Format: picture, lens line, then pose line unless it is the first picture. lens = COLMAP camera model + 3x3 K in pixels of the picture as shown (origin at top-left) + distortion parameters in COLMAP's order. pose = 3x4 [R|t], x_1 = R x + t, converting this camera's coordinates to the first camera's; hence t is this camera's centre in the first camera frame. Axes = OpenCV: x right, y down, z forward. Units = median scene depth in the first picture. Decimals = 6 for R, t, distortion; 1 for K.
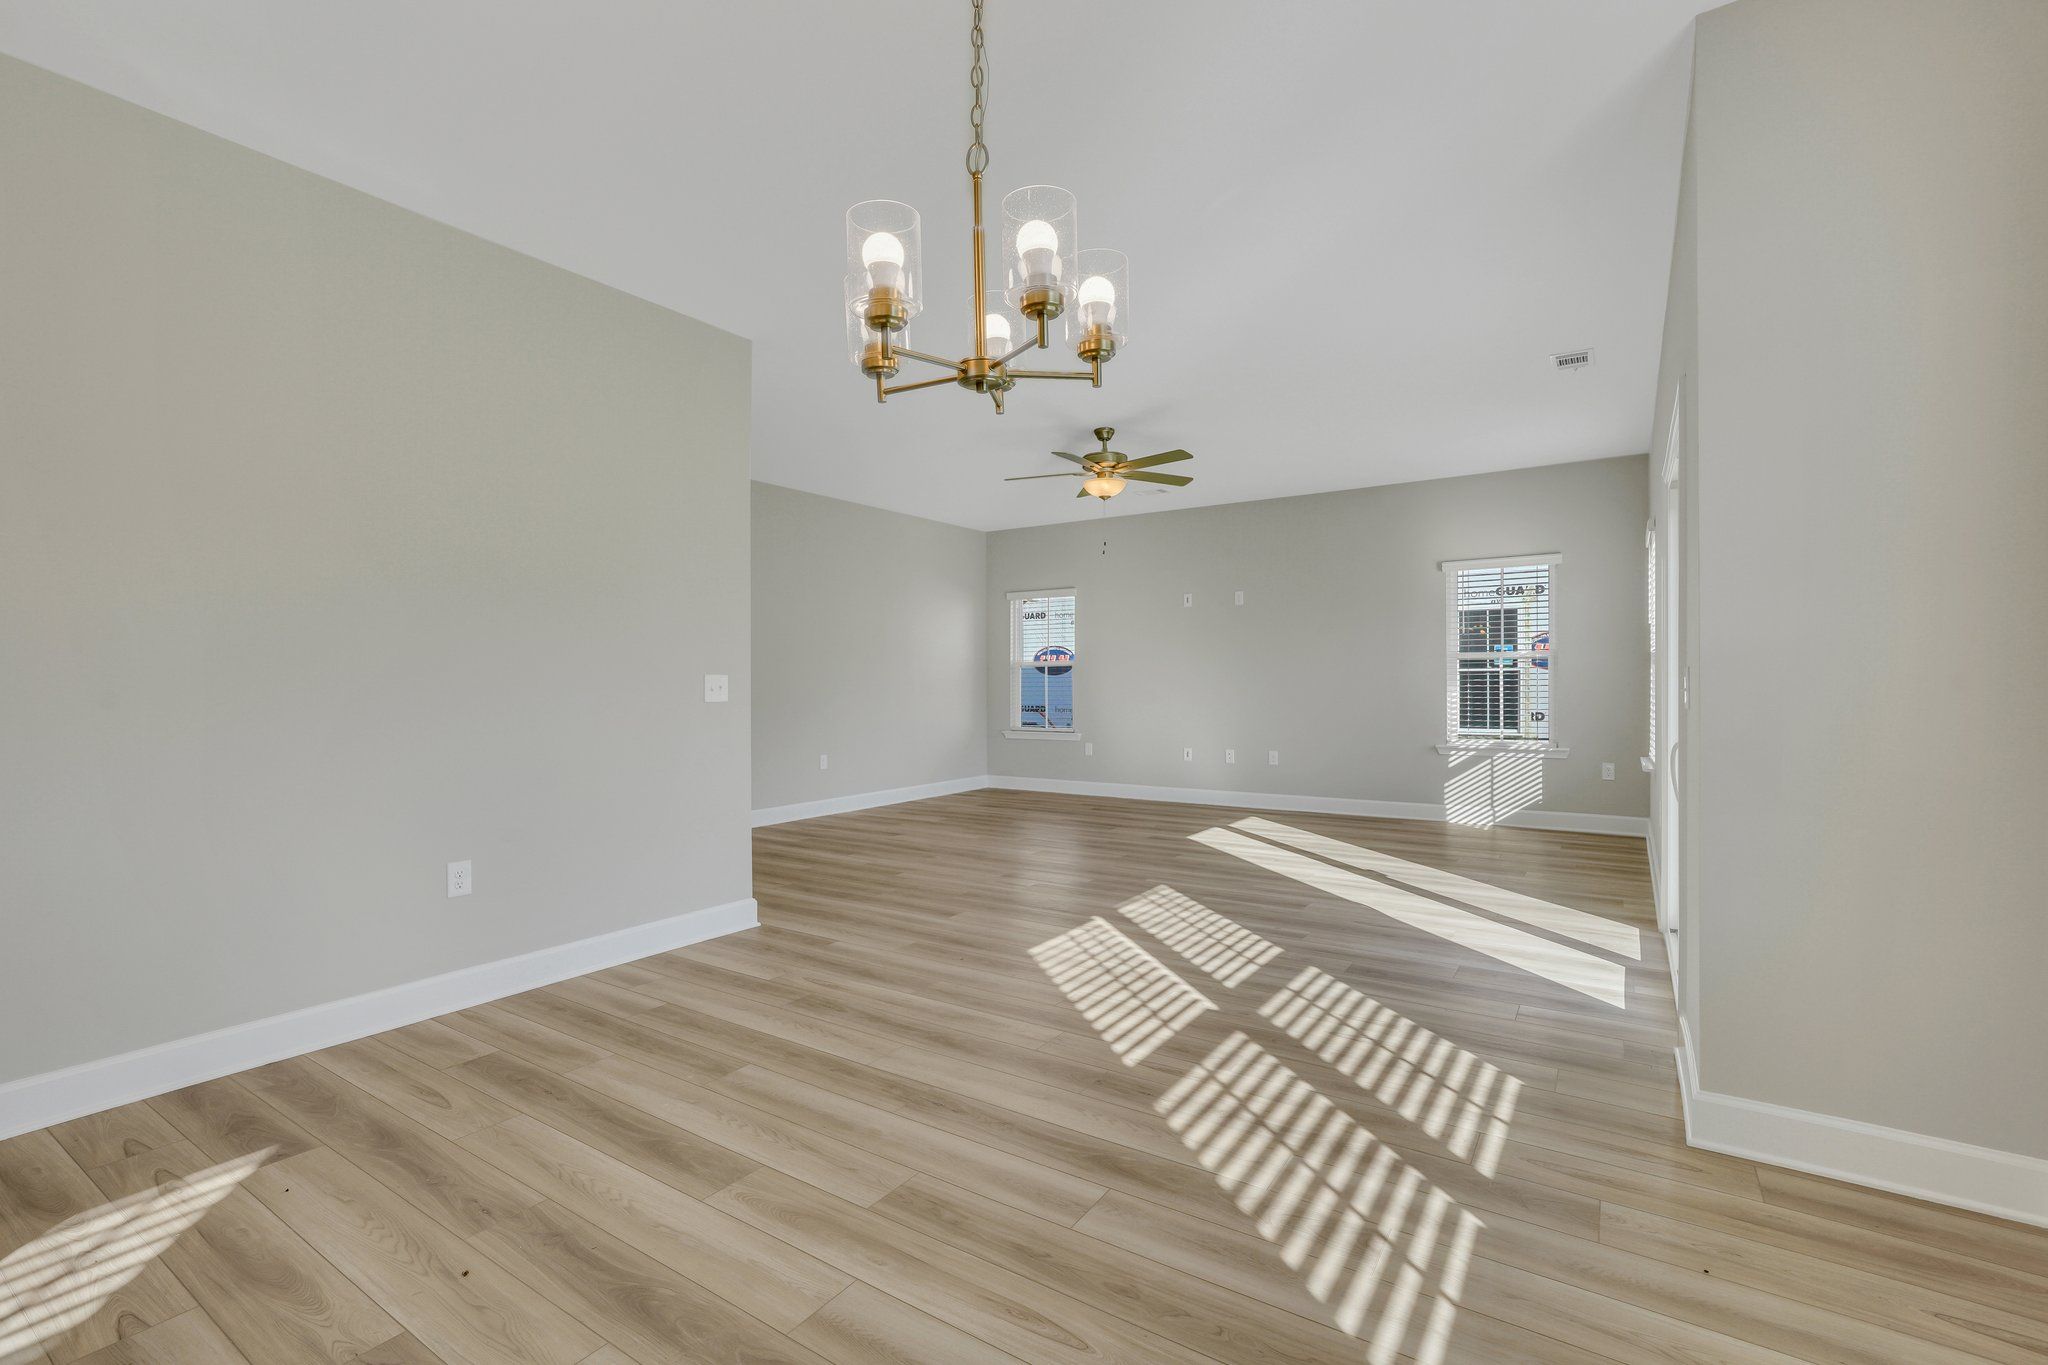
lens RADIAL K [[905.1, 0, 1019.8], [0, 905.1, 681.7], [0, 0, 1]] dist [-0.003826, -0.000185]
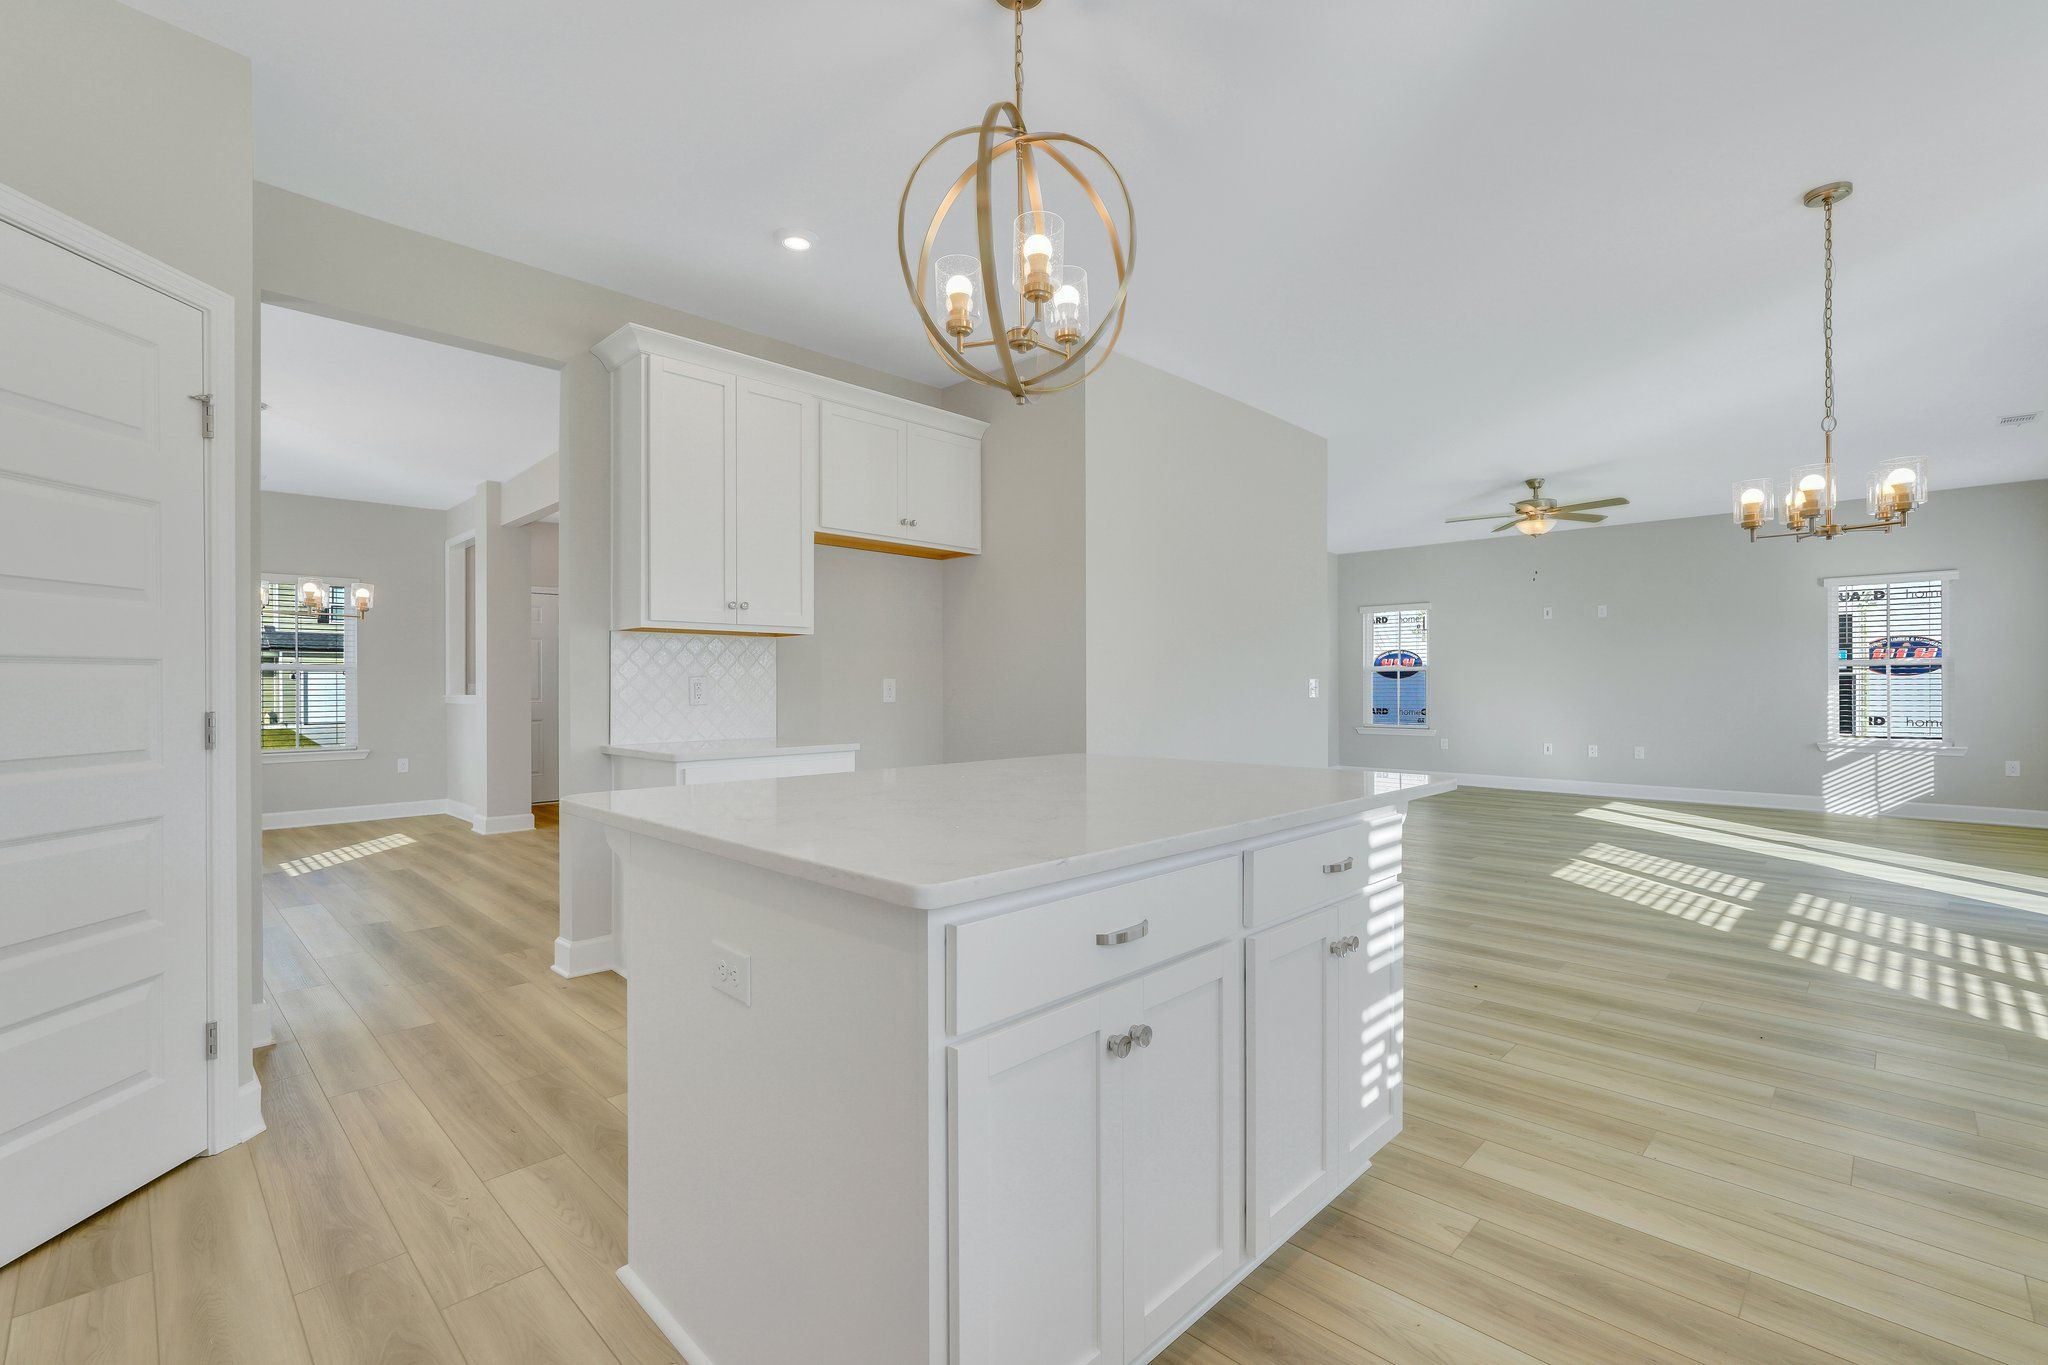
lens RADIAL K [[896.1, 0, 1032.3], [0, 896.1, 686.8], [0, 0, 1]] dist [0.002520, 0.000787]
pose [[0.983615, 0.004242, -0.180232, -0.516496], [-0.003820, 0.999989, 0.002685, 0.003625], [0.180241, -0.001952, 0.983620, -0.468981]]
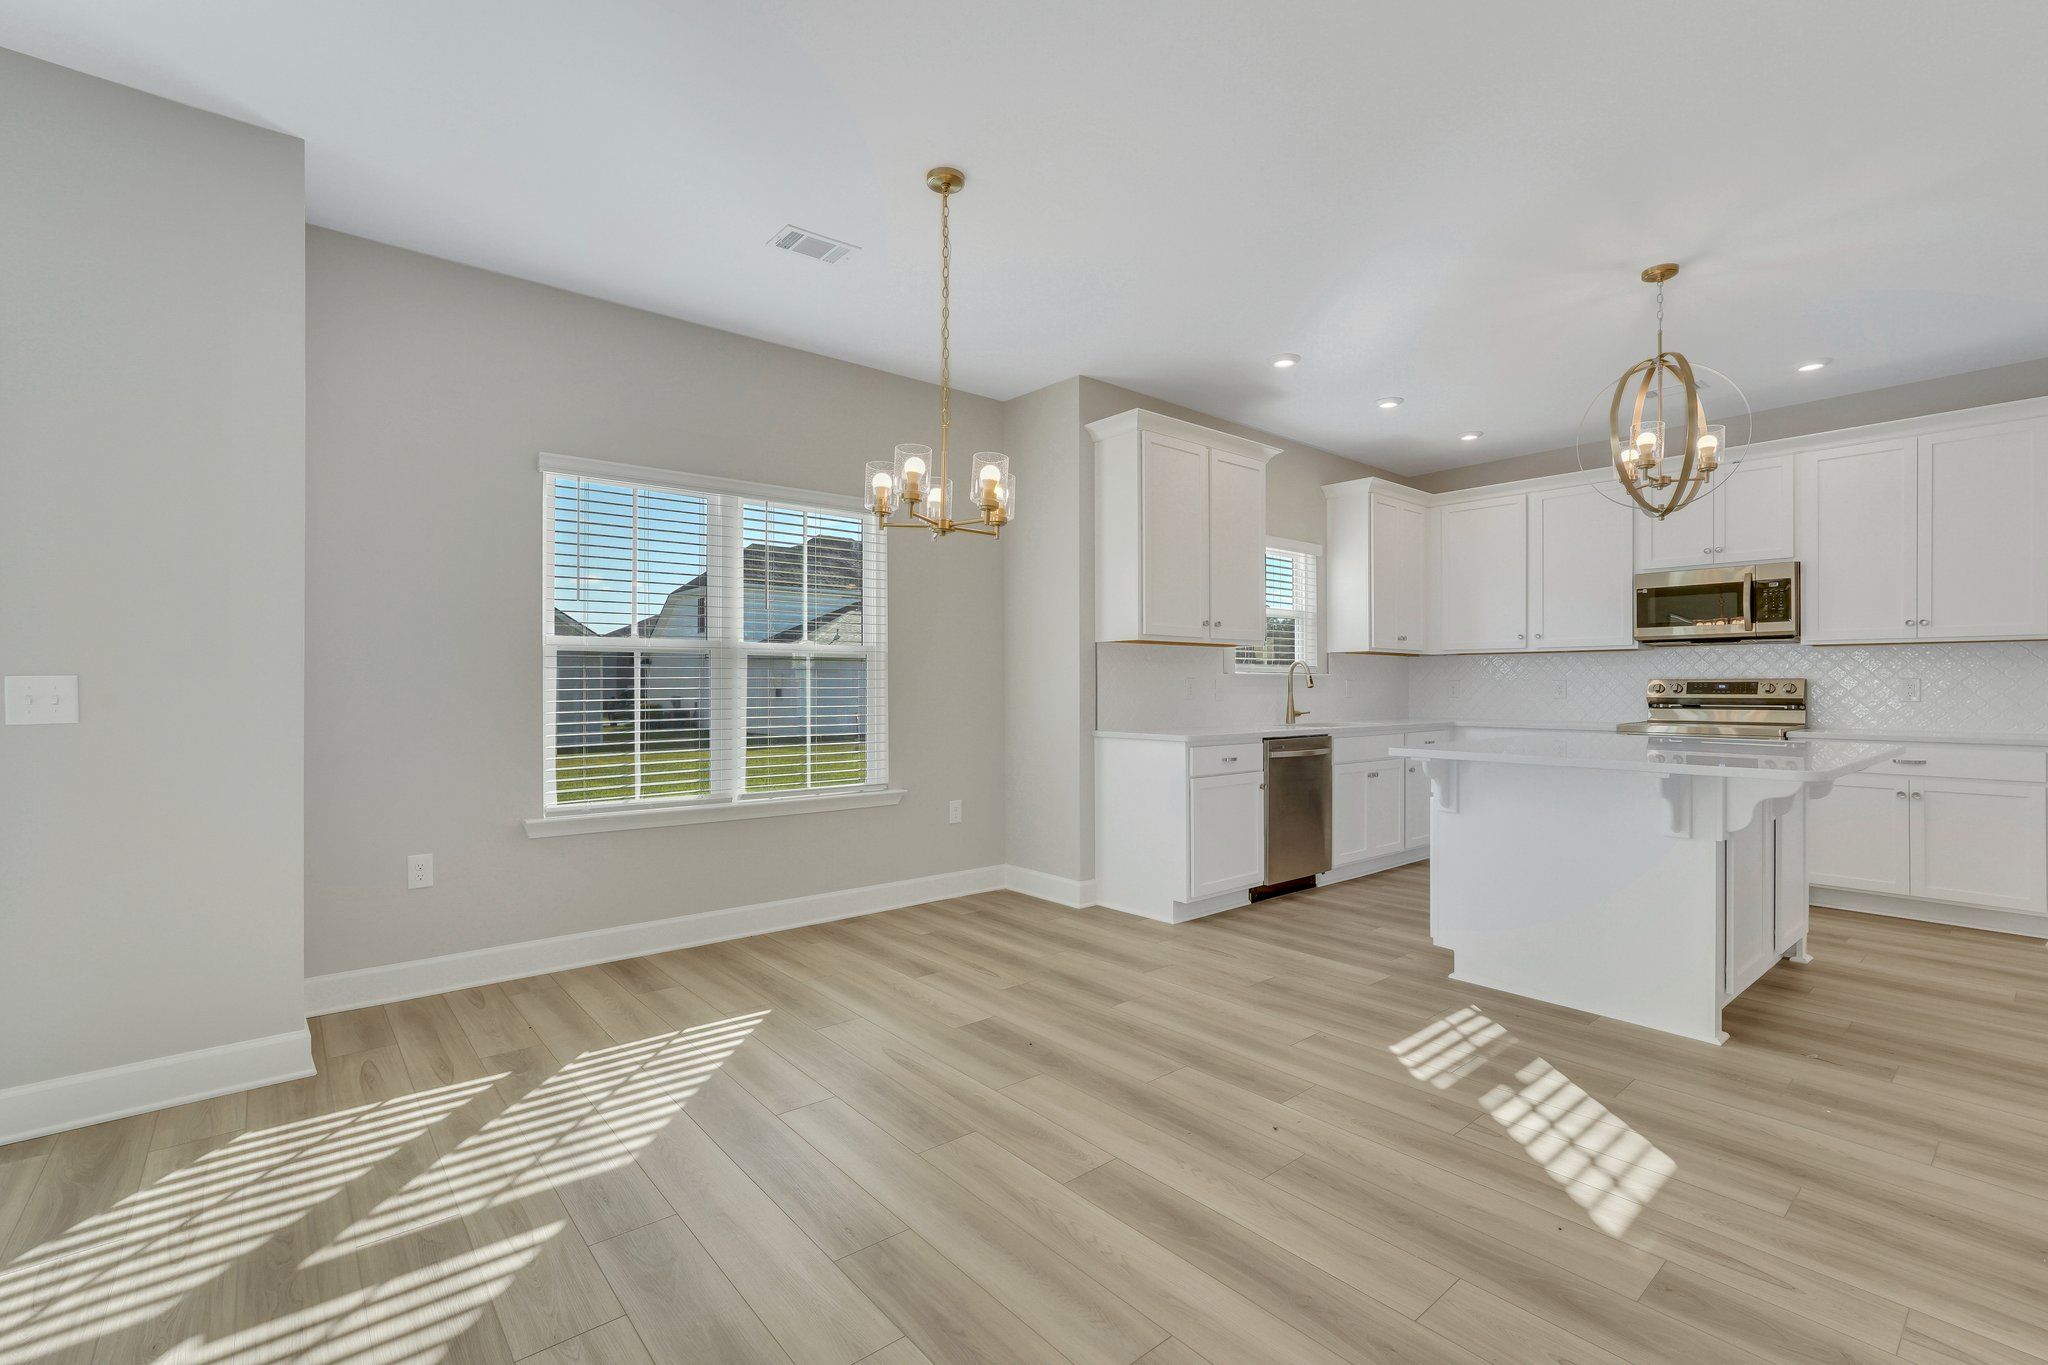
lens RADIAL K [[896.1, 0, 1032.3], [0, 896.1, 686.8], [0, 0, 1]] dist [0.002520, 0.000787]
pose [[-0.962811, 0.004163, 0.270145, -0.266902], [0.004166, 0.999991, -0.000560, 0.003922], [-0.270145, 0.000586, -0.962819, 1.003747]]
